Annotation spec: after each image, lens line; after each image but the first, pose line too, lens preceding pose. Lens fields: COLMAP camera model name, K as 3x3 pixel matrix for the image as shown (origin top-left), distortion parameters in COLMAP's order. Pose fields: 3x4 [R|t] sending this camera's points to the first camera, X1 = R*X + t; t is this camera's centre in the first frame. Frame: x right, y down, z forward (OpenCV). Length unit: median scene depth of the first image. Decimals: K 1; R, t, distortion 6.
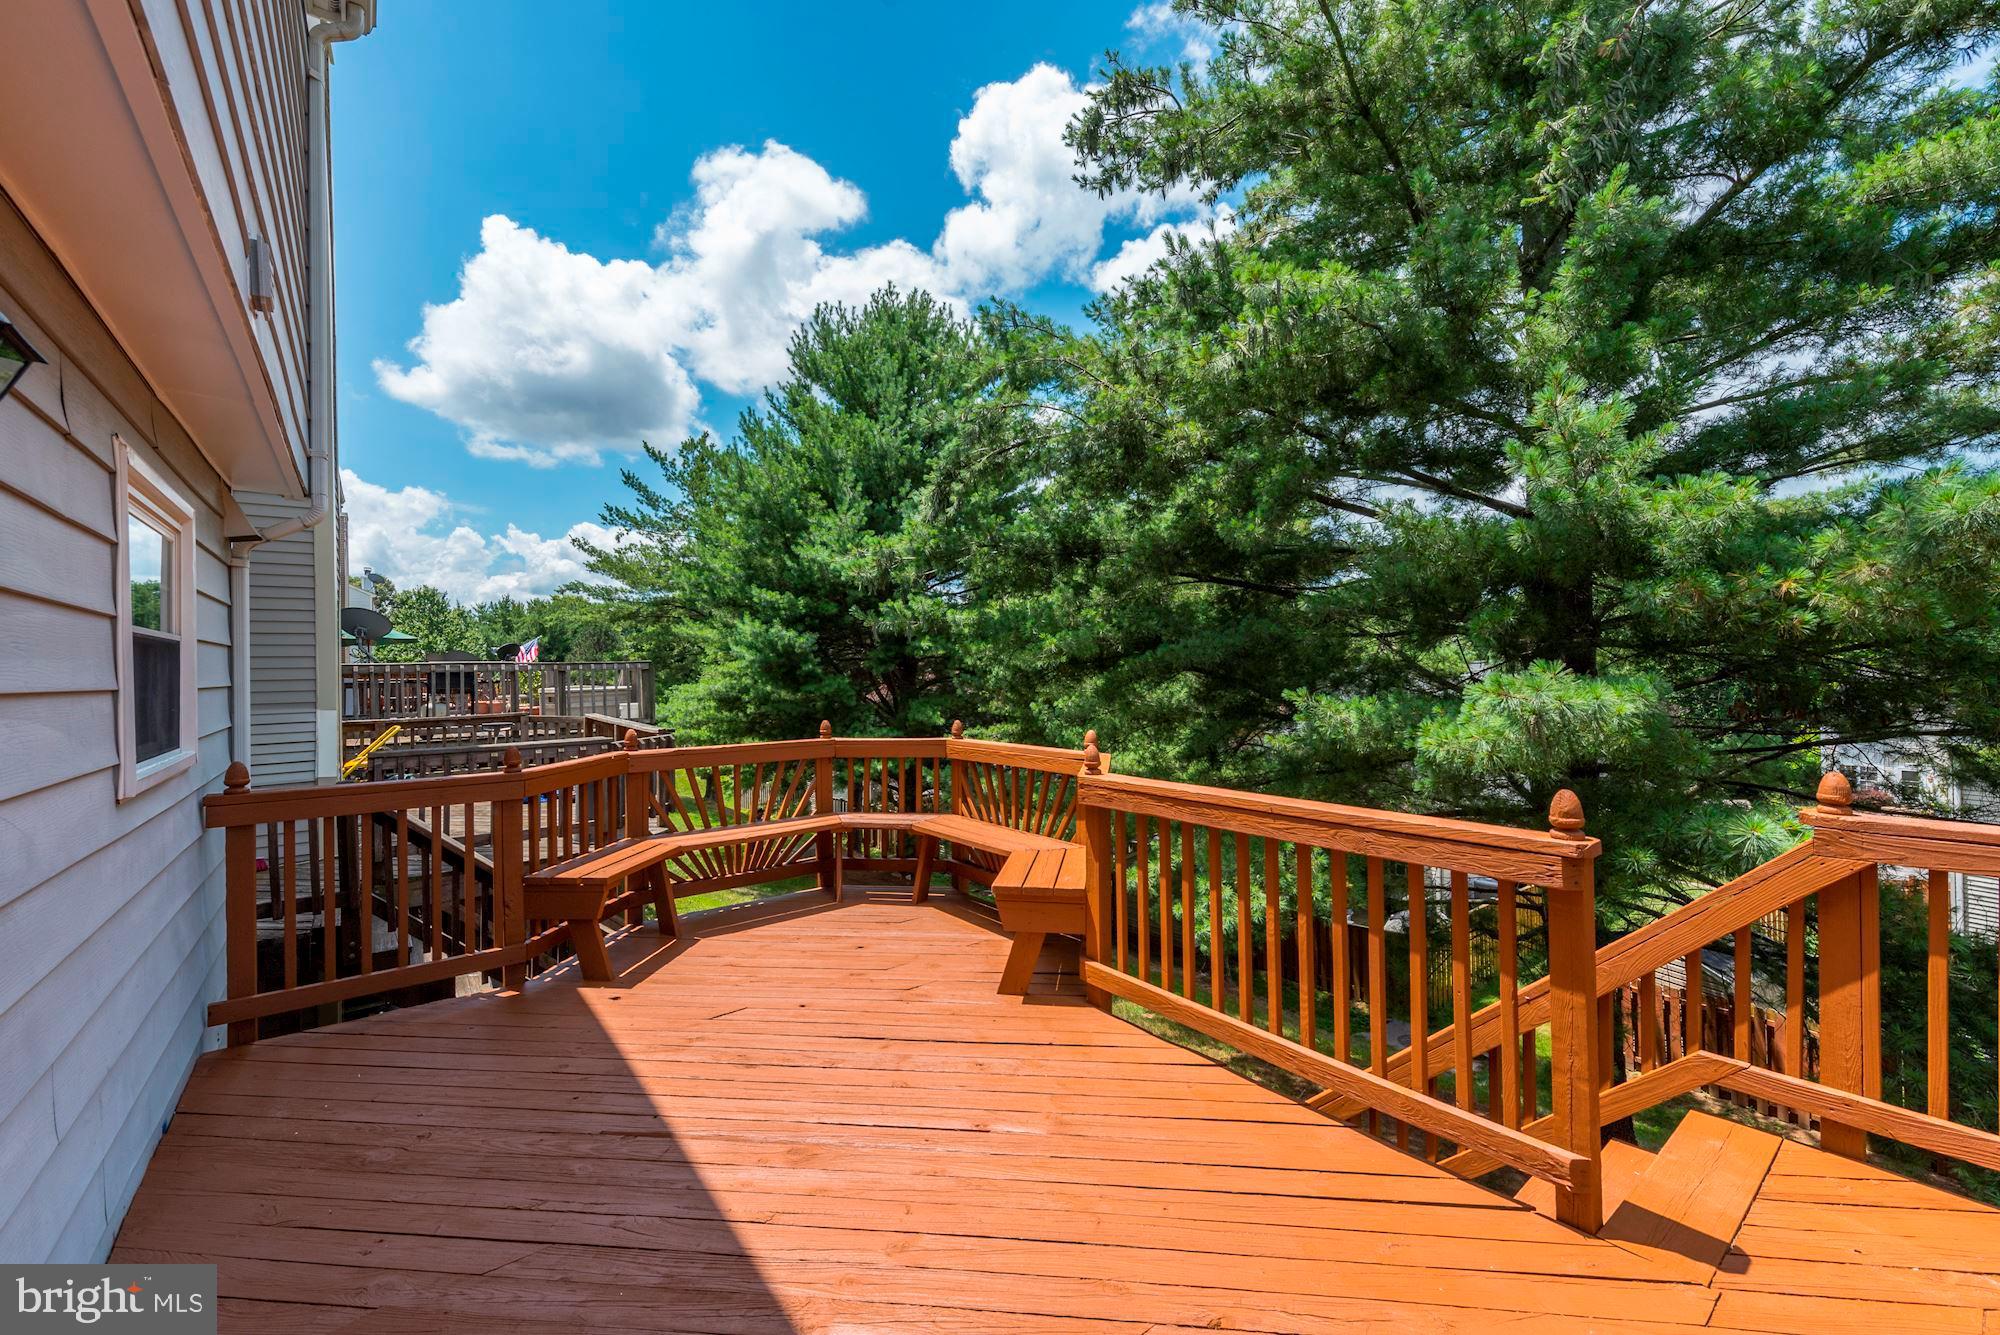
lens RADIAL K [[805.7, 0, 1017.1], [0, 805.7, 671.0], [0, 0, 1]] dist [0.002167, 0.000070]
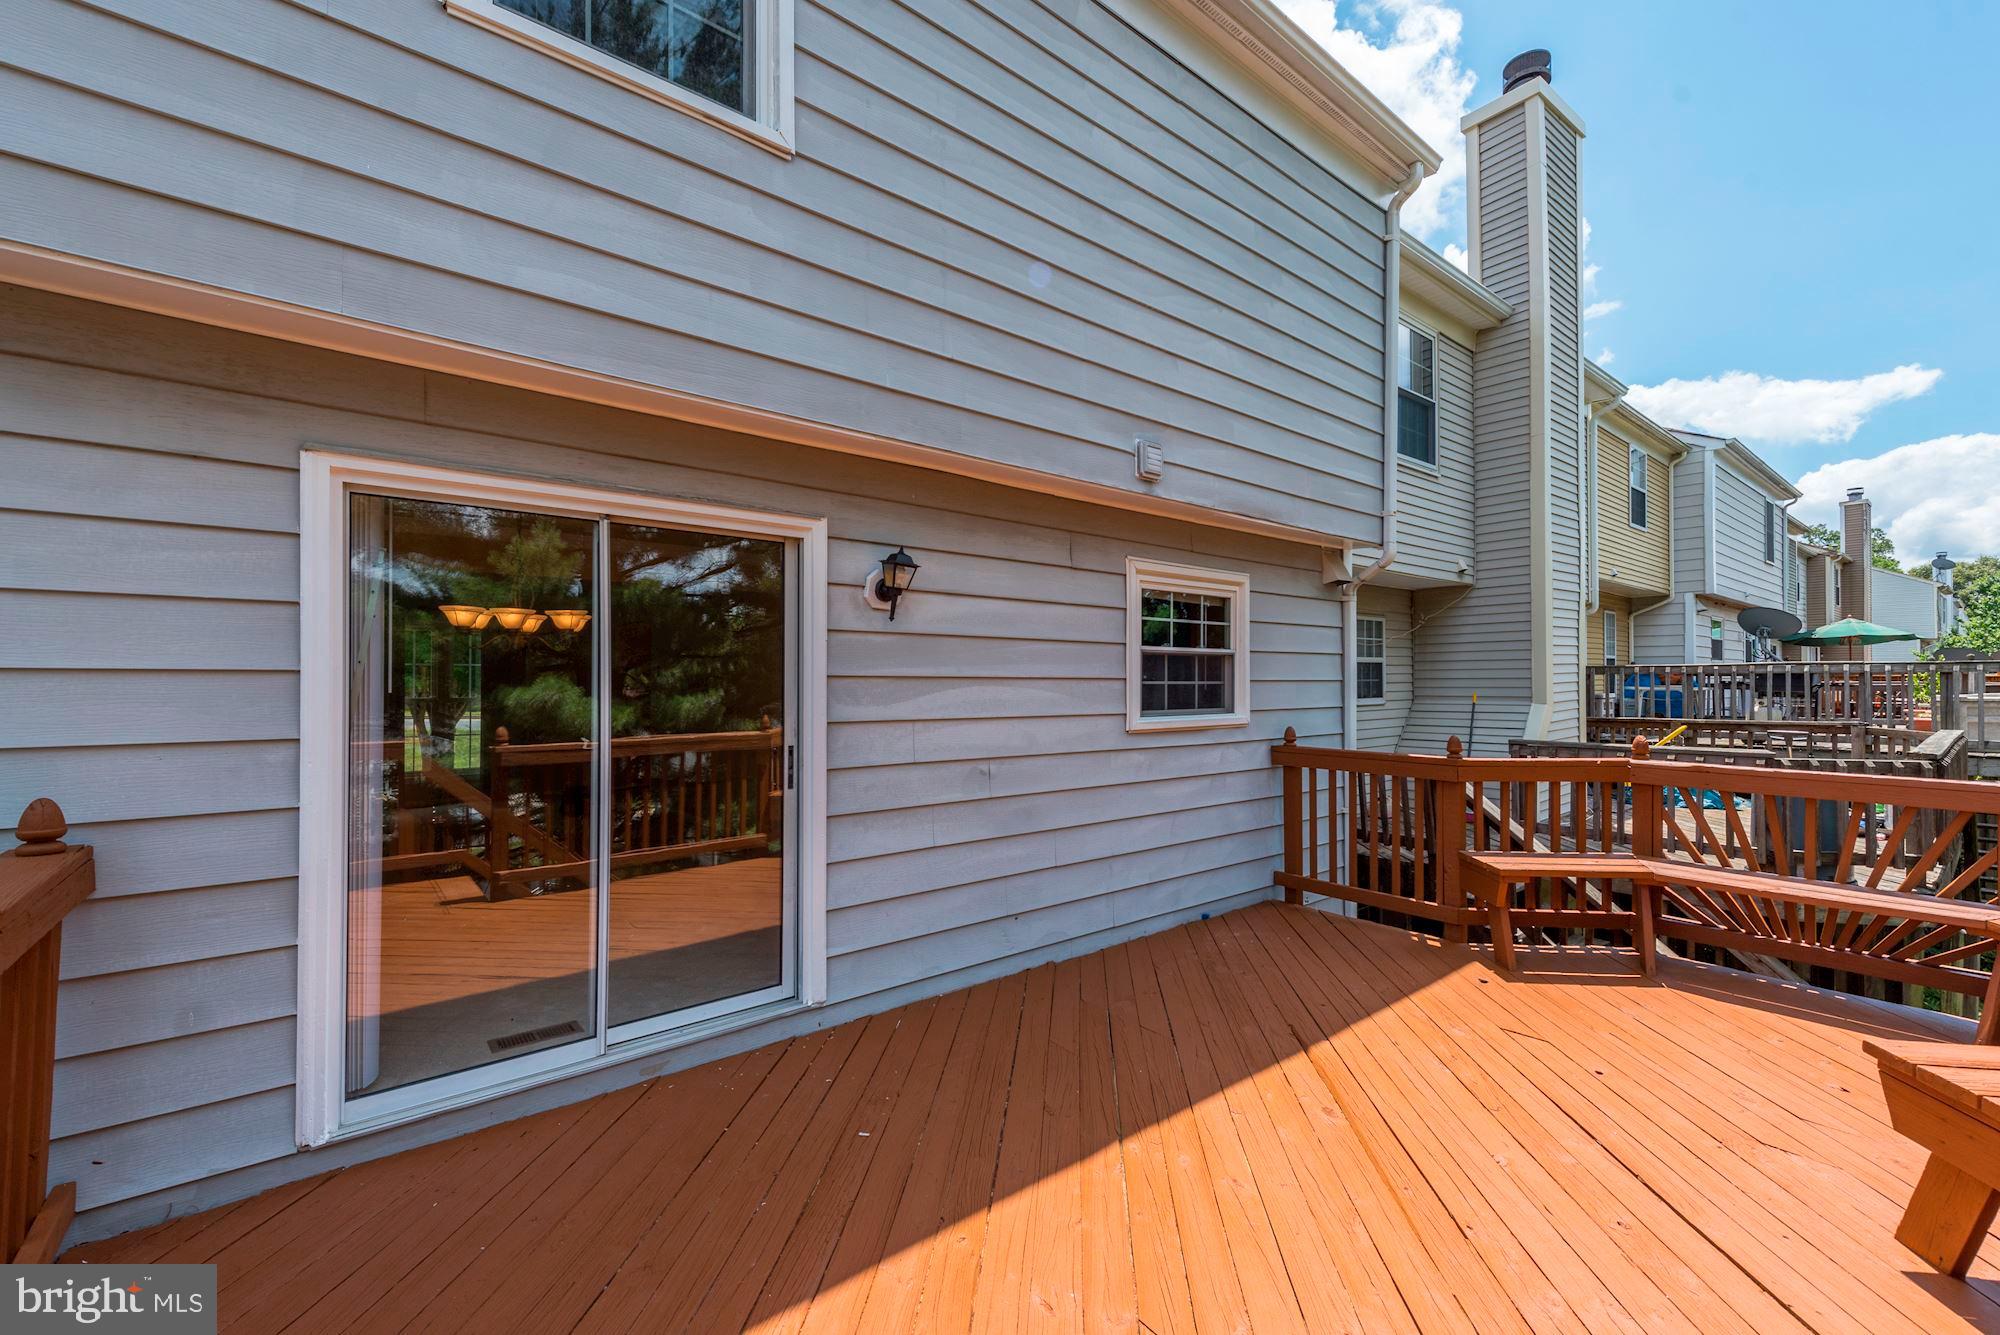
lens RADIAL K [[805.7, 0, 1018.8], [0, 805.7, 671.0], [0, 0, 1]] dist [0.002167, 0.000070]
pose [[0.007897, -0.000430, -0.999969, 0.470918], [-0.001503, 0.999999, -0.000442, 0.002657], [0.999968, 0.001506, 0.007896, 0.329743]]
